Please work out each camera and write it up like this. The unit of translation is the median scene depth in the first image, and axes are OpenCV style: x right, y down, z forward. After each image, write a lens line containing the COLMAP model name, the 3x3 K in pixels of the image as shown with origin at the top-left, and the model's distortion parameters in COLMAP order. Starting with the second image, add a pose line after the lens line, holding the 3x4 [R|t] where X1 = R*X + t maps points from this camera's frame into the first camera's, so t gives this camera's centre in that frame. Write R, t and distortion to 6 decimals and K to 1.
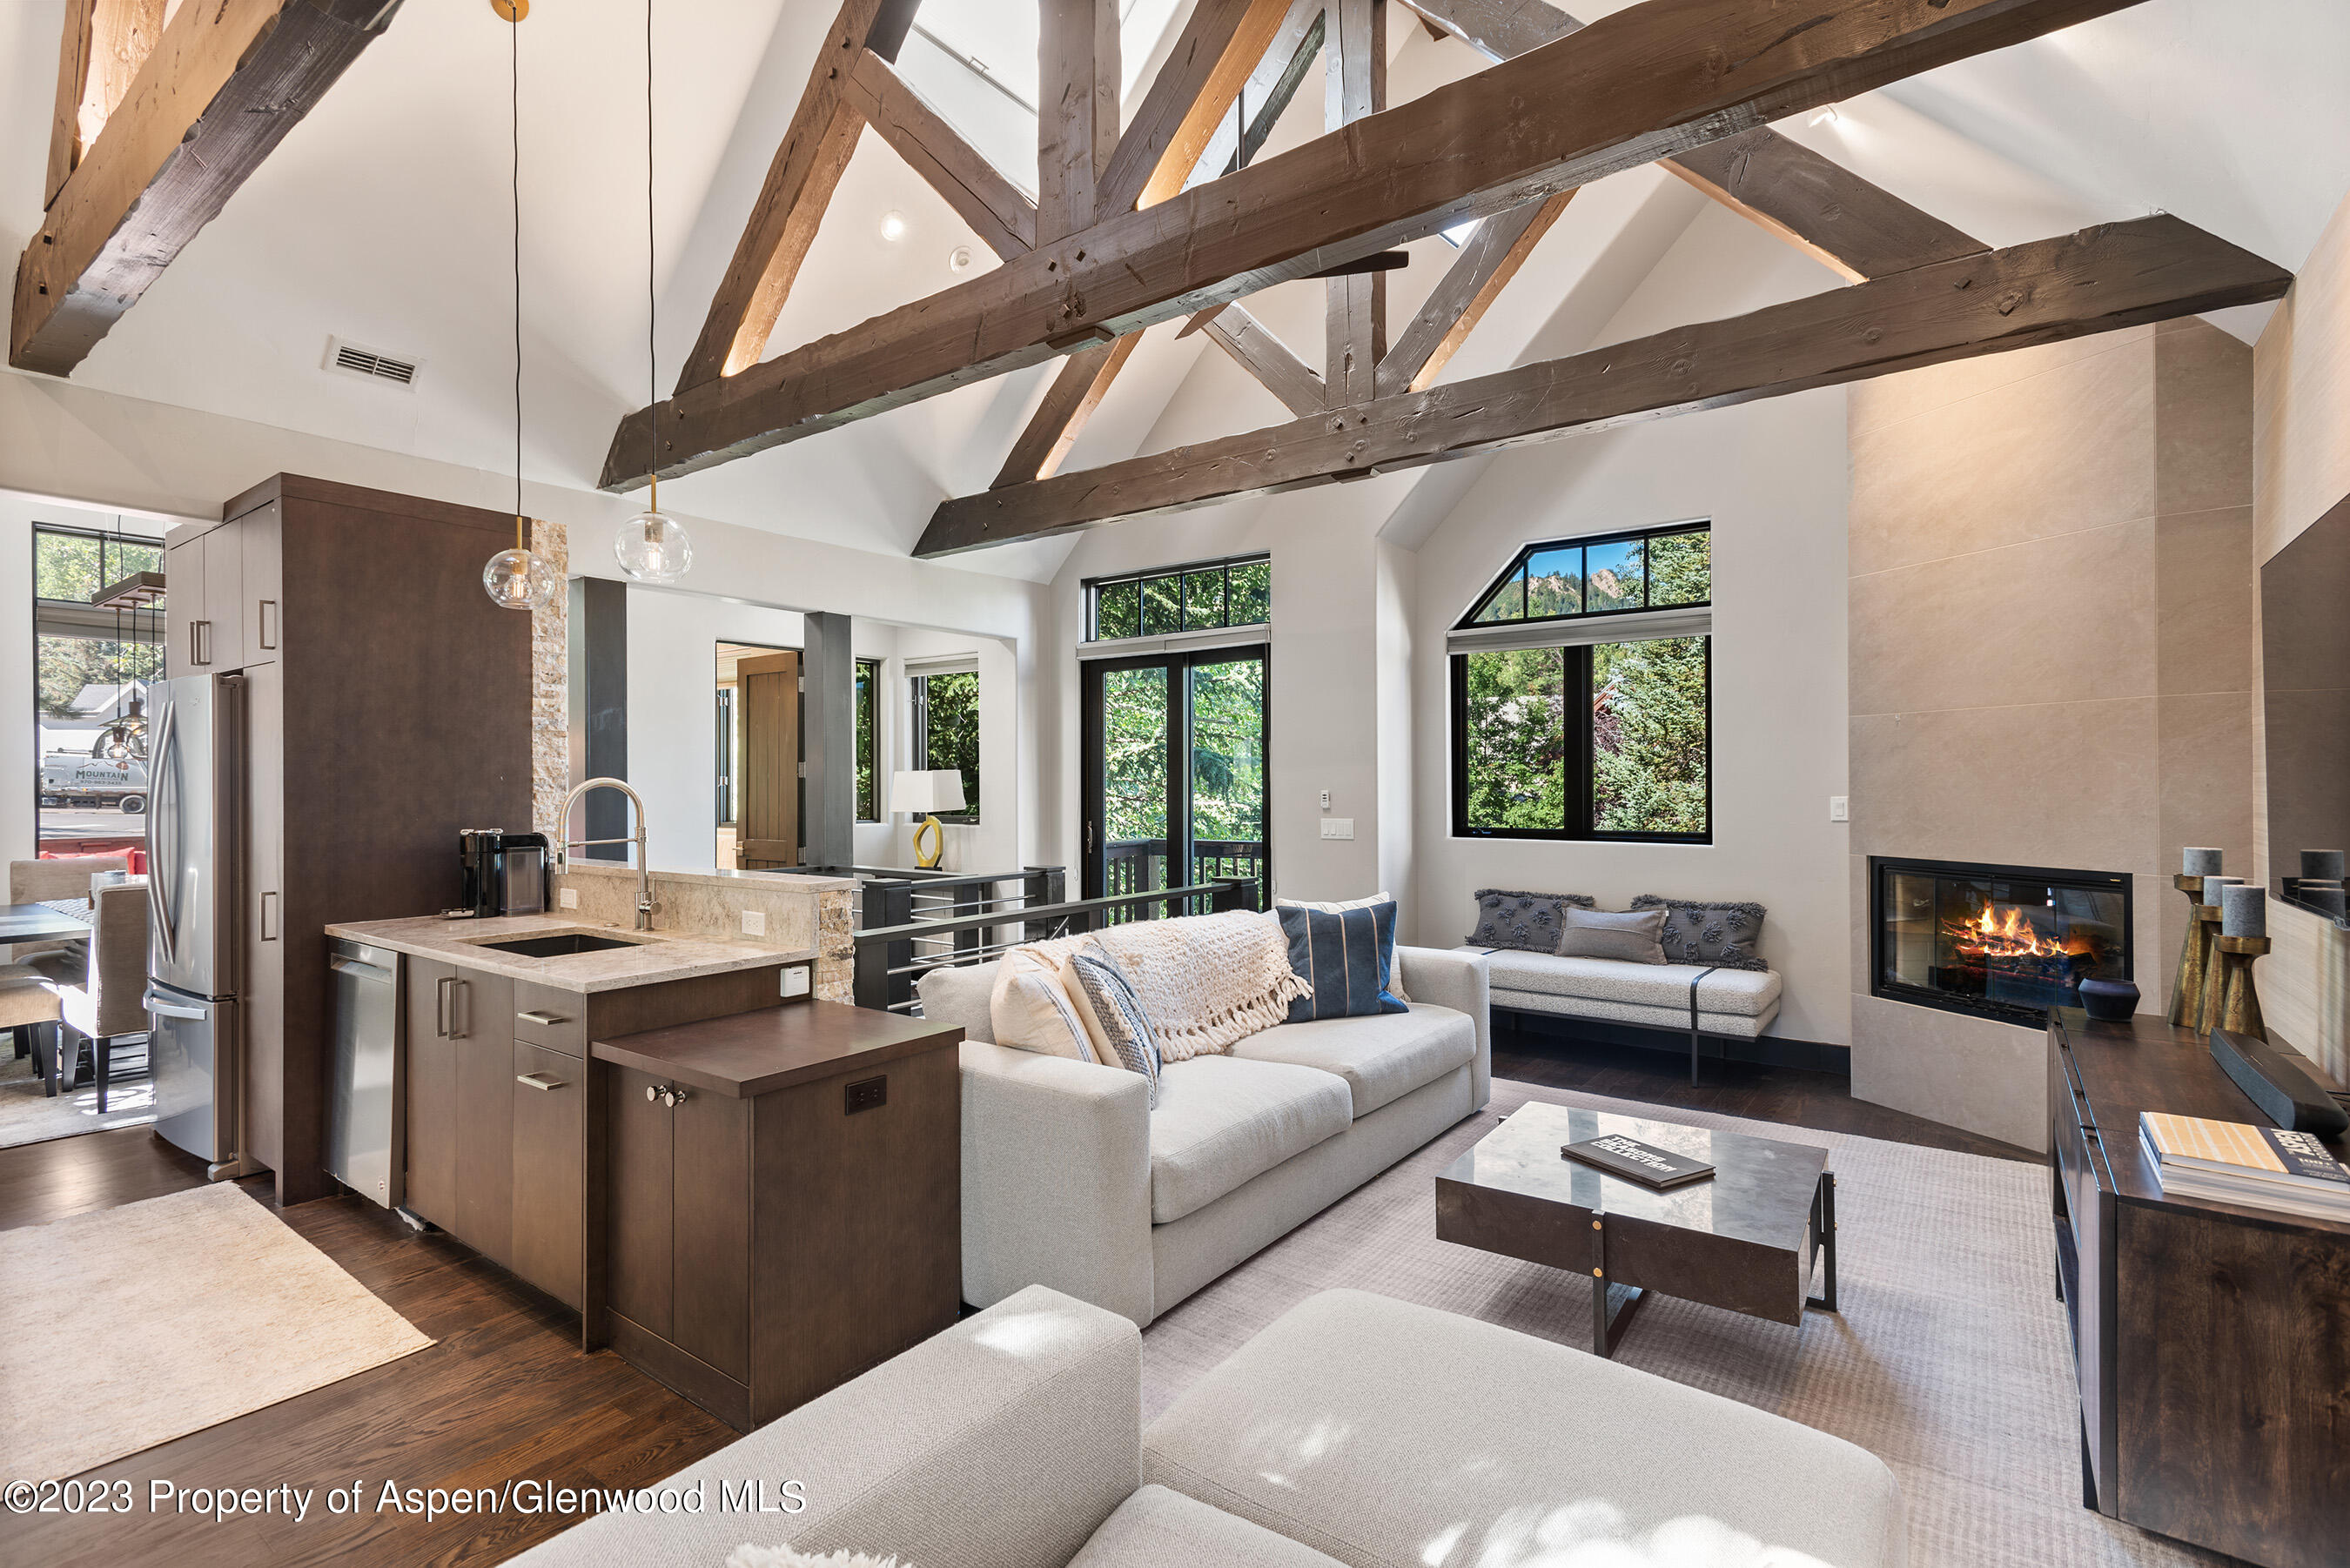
lens RADIAL K [[1095.7, 0, 1171.2], [0, 1095.7, 784.8], [0, 0, 1]] dist [0.016669, -0.006762]
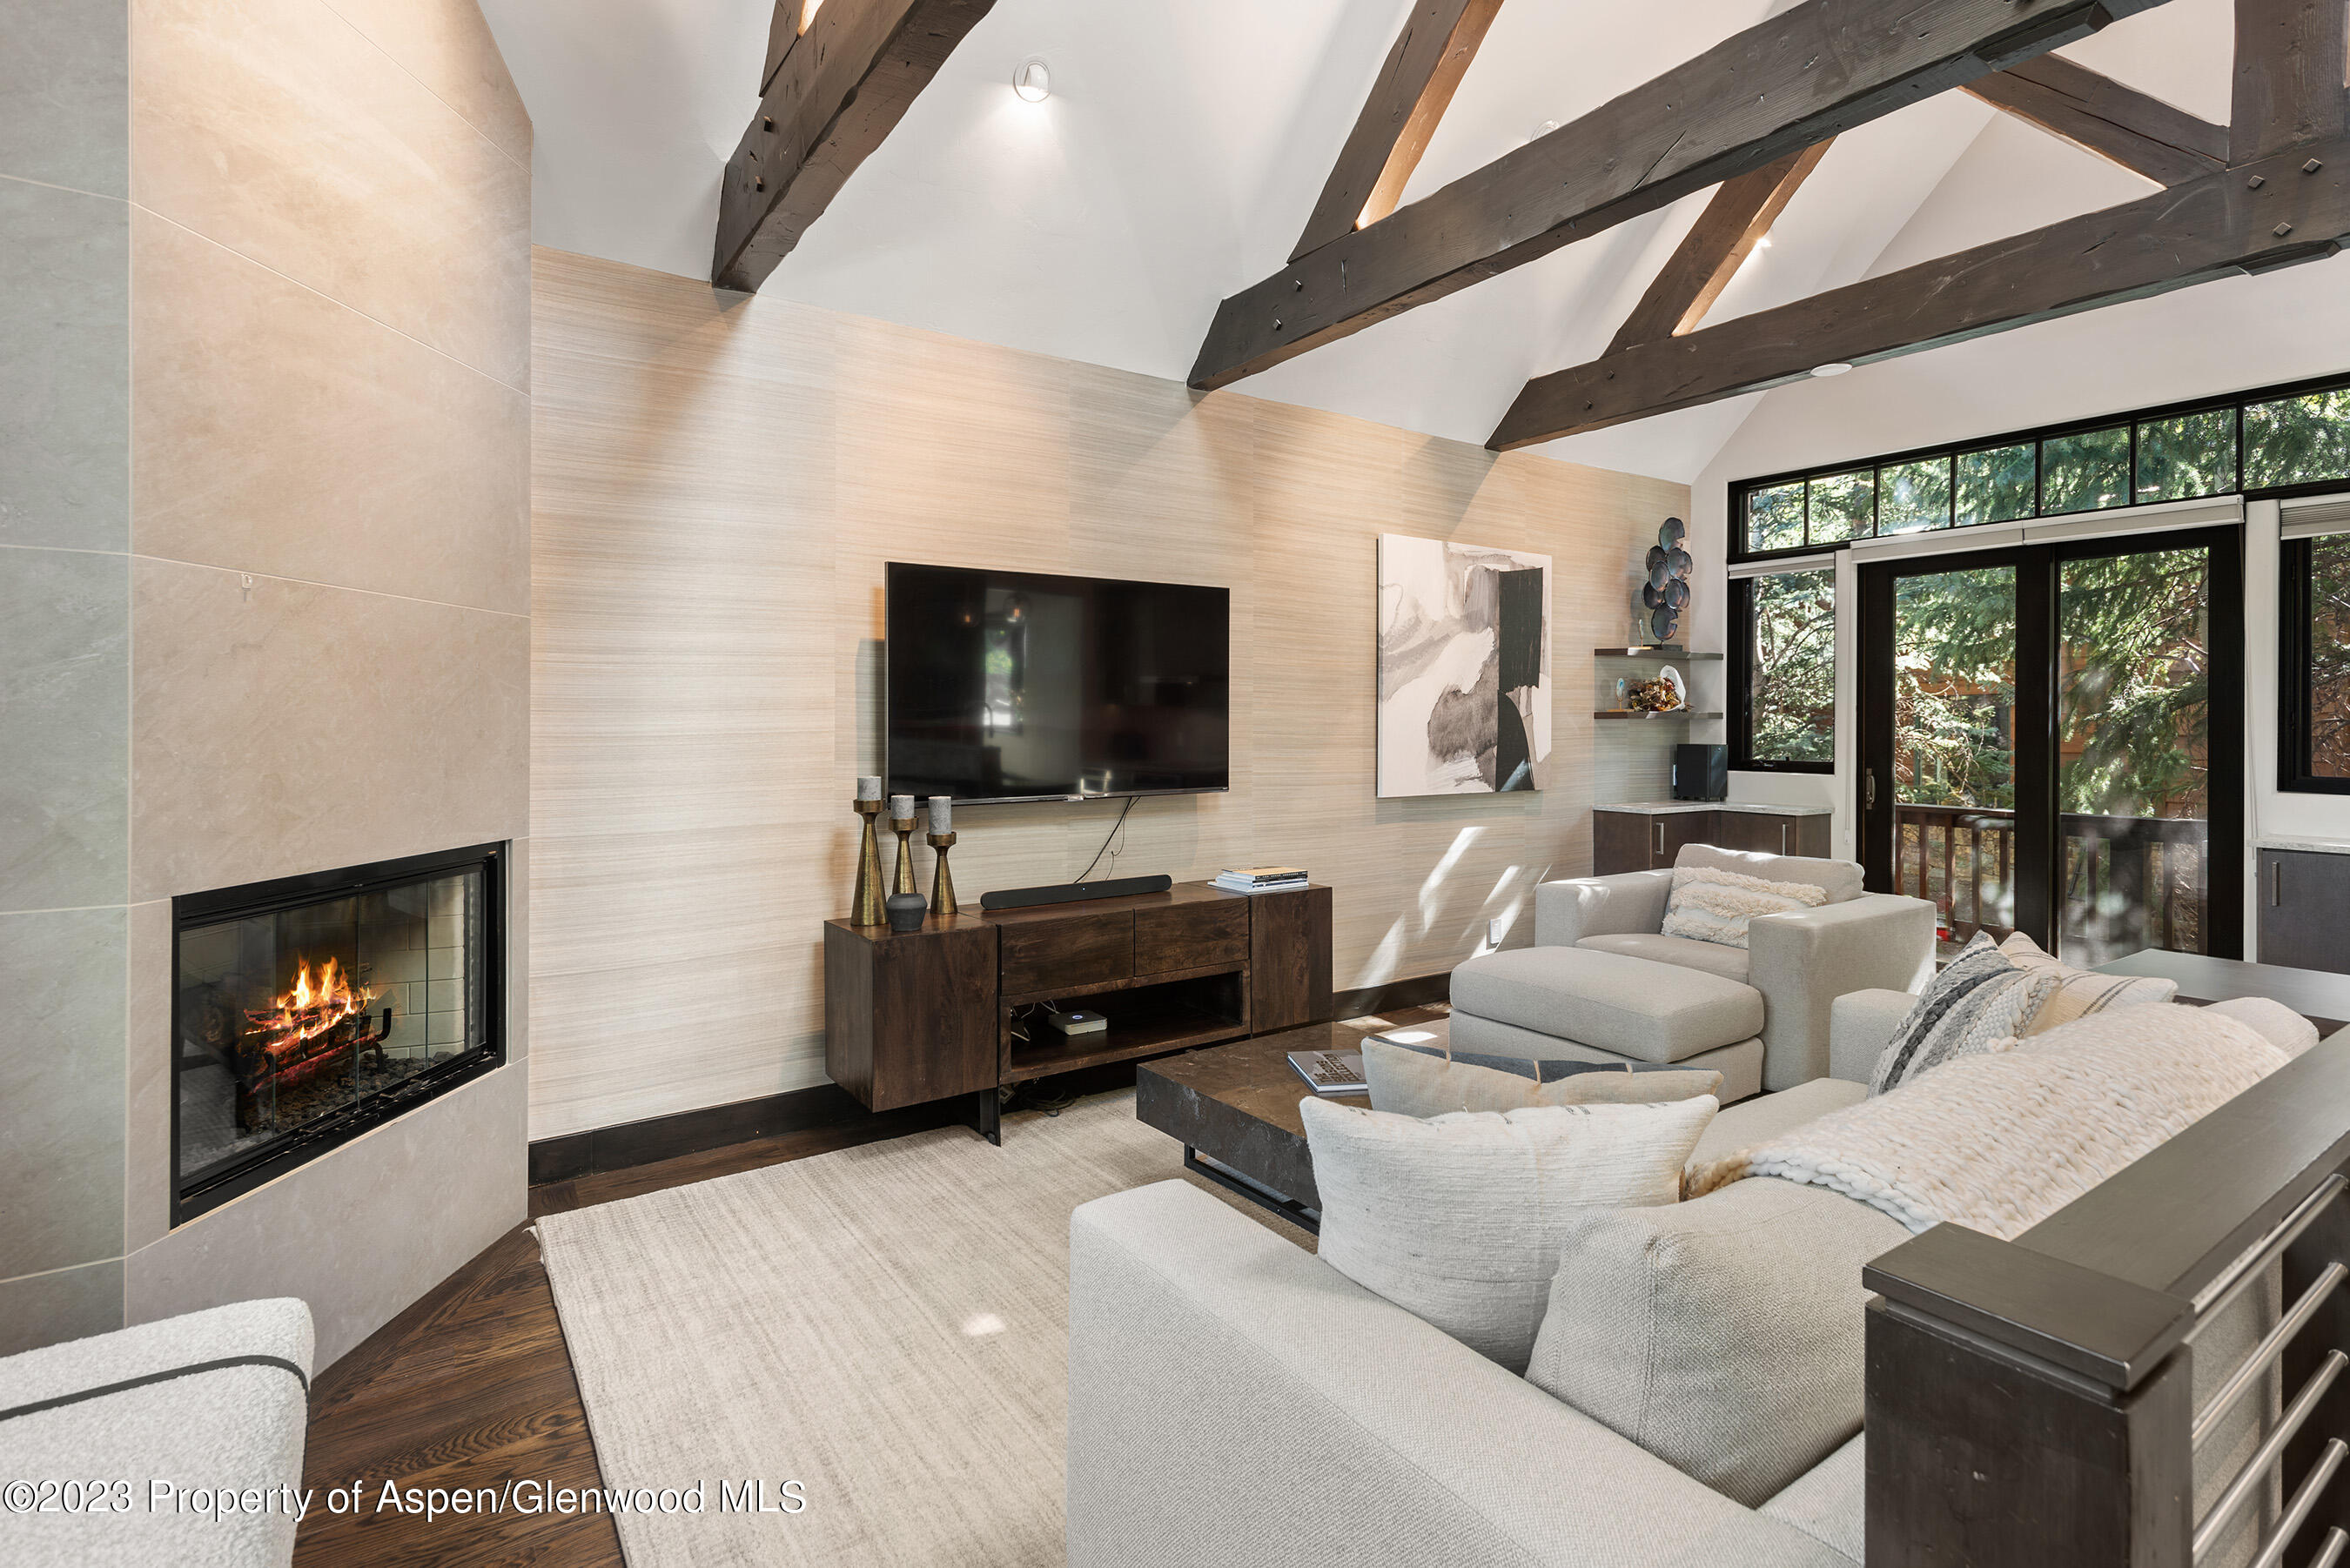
lens RADIAL K [[1103.2, 0, 1177.4], [0, 1103.2, 712.7], [0, 0, 1]] dist [0.009610, -0.000779]
pose [[-0.947002, 0.004485, 0.321198, 0.127747], [0.001647, 0.999957, -0.009108, -0.001139], [-0.321225, -0.008096, -0.946968, 1.159945]]
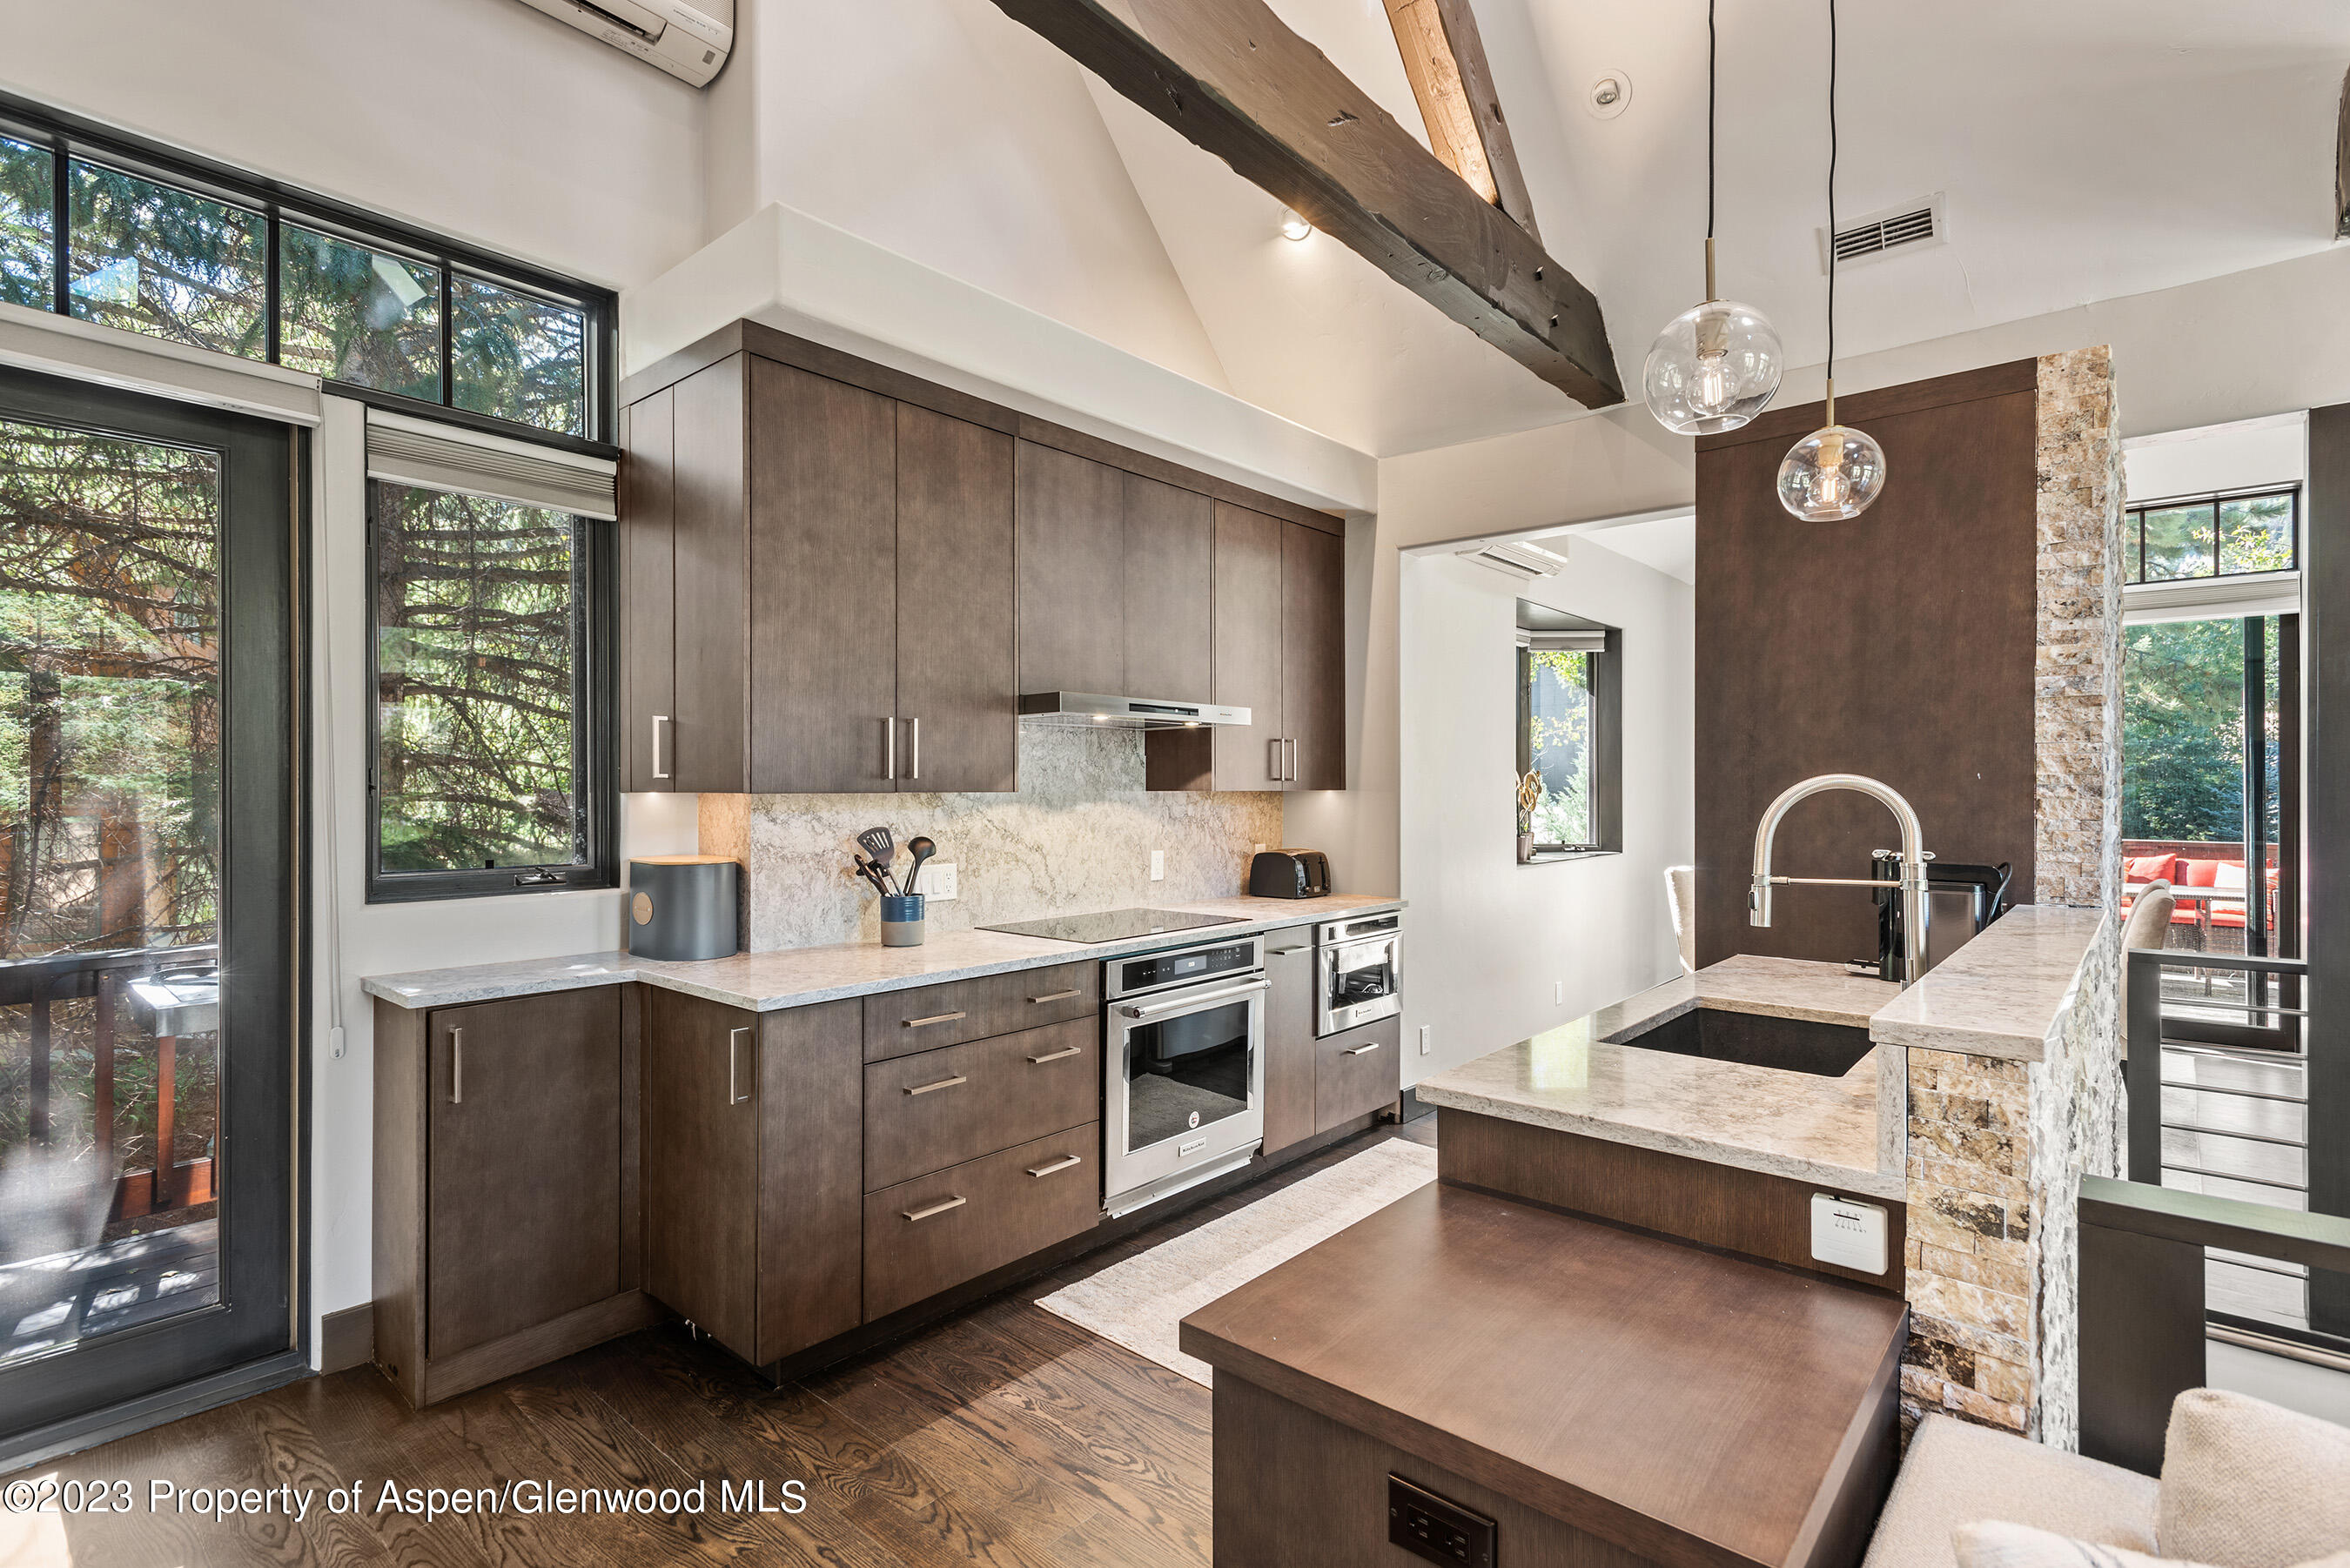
lens RADIAL K [[1113.7, 0, 1166.6], [0, 1113.7, 786.4], [0, 0, 1]] dist [0.013411, -0.001681]
pose [[-0.078720, 0.001946, -0.996895, 0.075452], [0.000076, 0.999998, 0.001946, -0.000847], [0.996897, 0.000077, -0.078720, 0.459209]]
